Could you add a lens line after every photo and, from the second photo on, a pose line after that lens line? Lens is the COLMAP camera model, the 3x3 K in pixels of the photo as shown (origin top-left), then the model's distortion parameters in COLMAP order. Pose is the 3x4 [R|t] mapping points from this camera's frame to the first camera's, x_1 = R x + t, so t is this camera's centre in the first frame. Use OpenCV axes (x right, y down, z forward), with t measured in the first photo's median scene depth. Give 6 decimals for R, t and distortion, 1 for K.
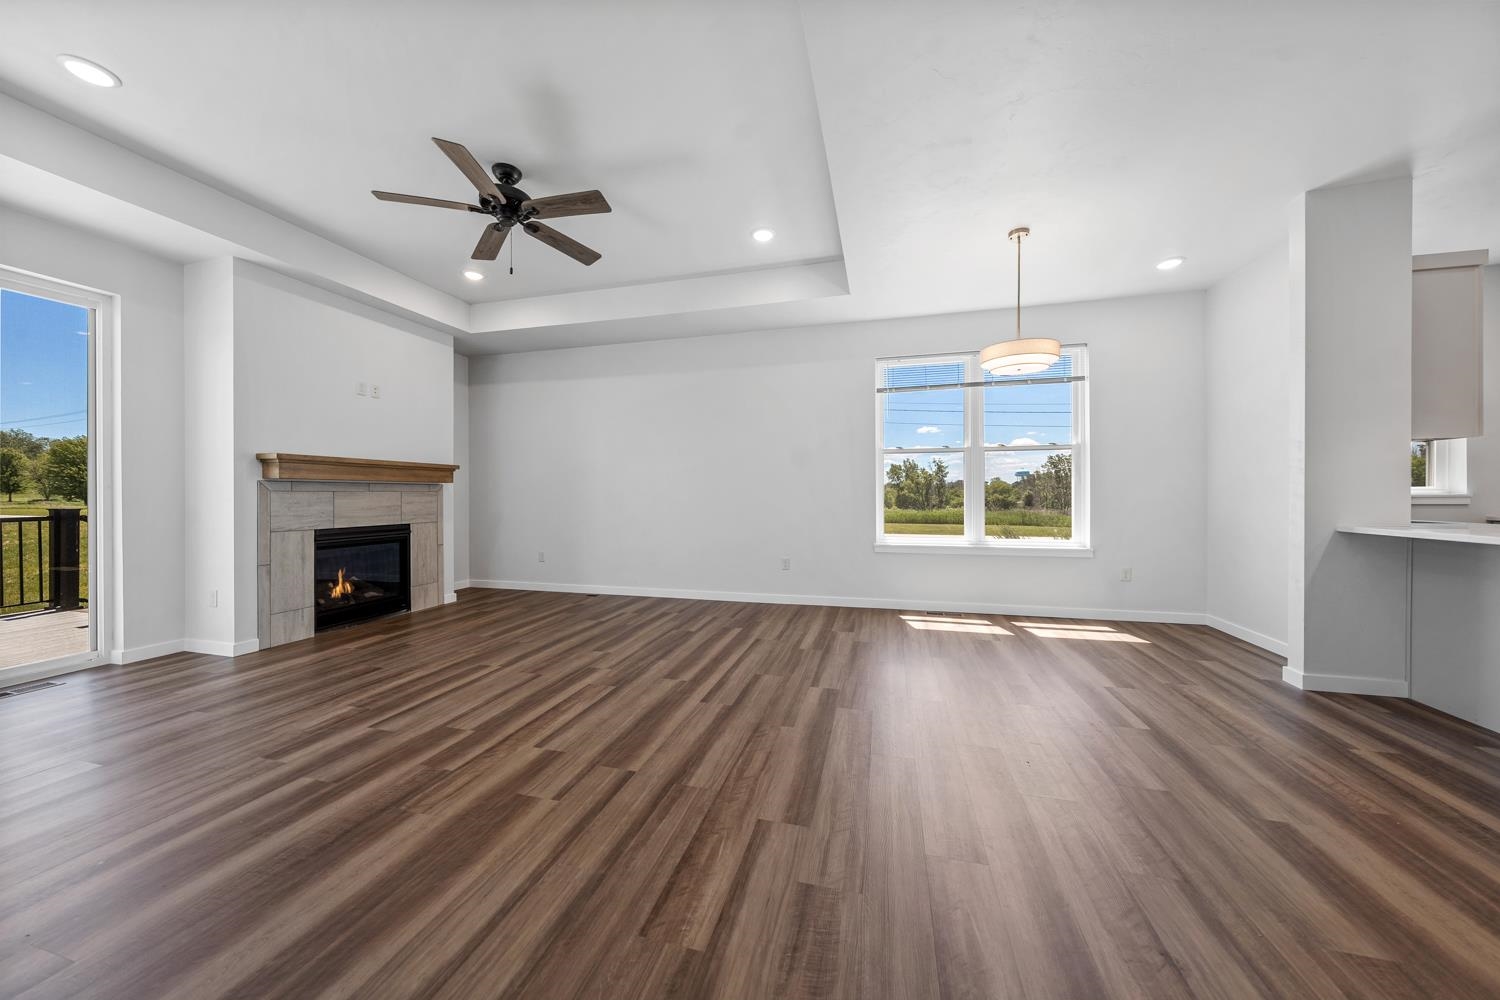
lens RADIAL K [[509.7, 0, 748.5], [0, 509.7, 495.9], [0, 0, 1]] dist [-0.004383, 0.000157]
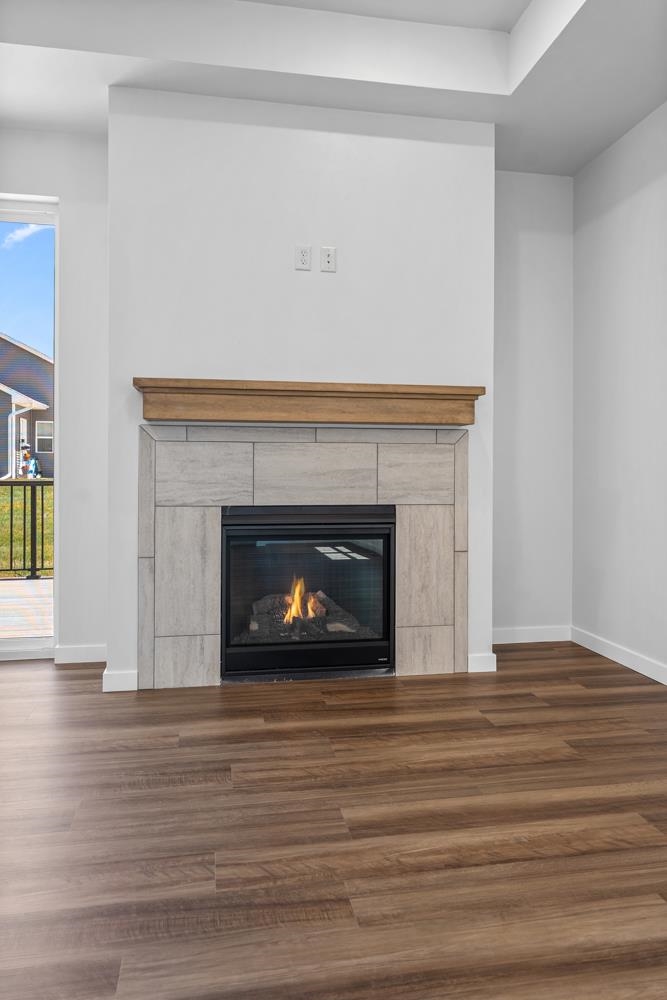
lens RADIAL K [[669.9, 0, 330.5], [0, 669.9, 471.1], [0, 0, 1]] dist [0.002854, -0.000221]
pose [[0.420679, 0.003927, -0.907201, -0.092459], [-0.006753, 0.999976, 0.001198, 0.024695], [0.907184, 0.005623, 0.420696, 0.831028]]
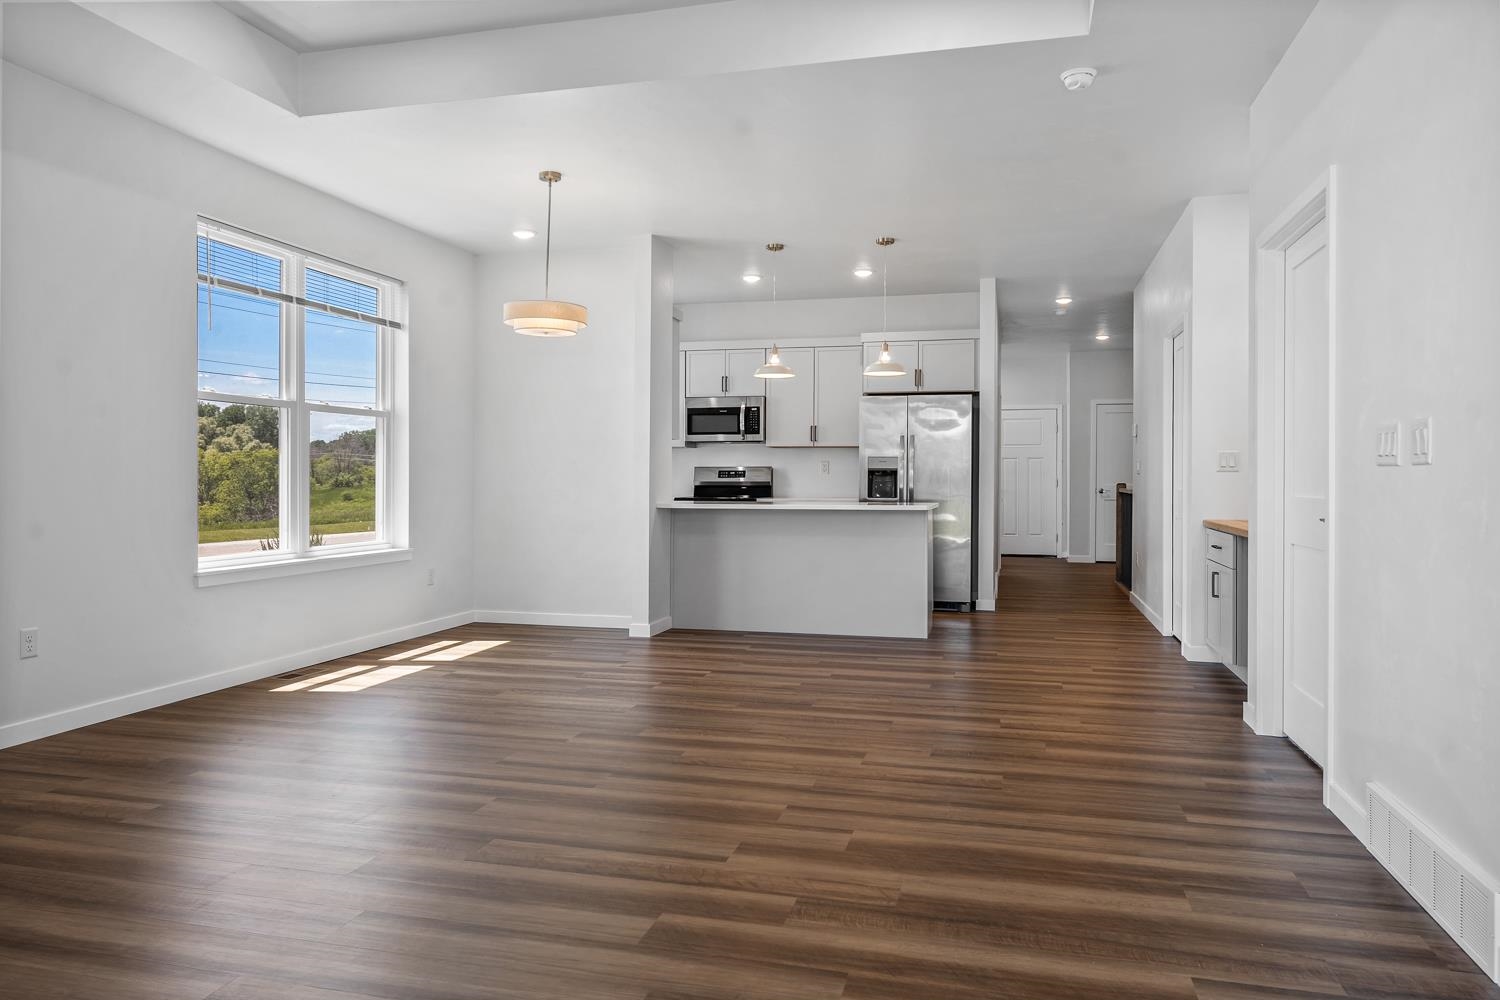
lens RADIAL K [[1004.8, 0, 748.2], [0, 1004.8, 480.8], [0, 0, 1]] dist [0.002854, -0.000221]
pose [[-0.004858, 0.002863, 0.999984, -1.010775], [0.000631, 0.999996, -0.002860, 0.006607], [-0.999988, 0.000618, -0.004860, 0.579243]]
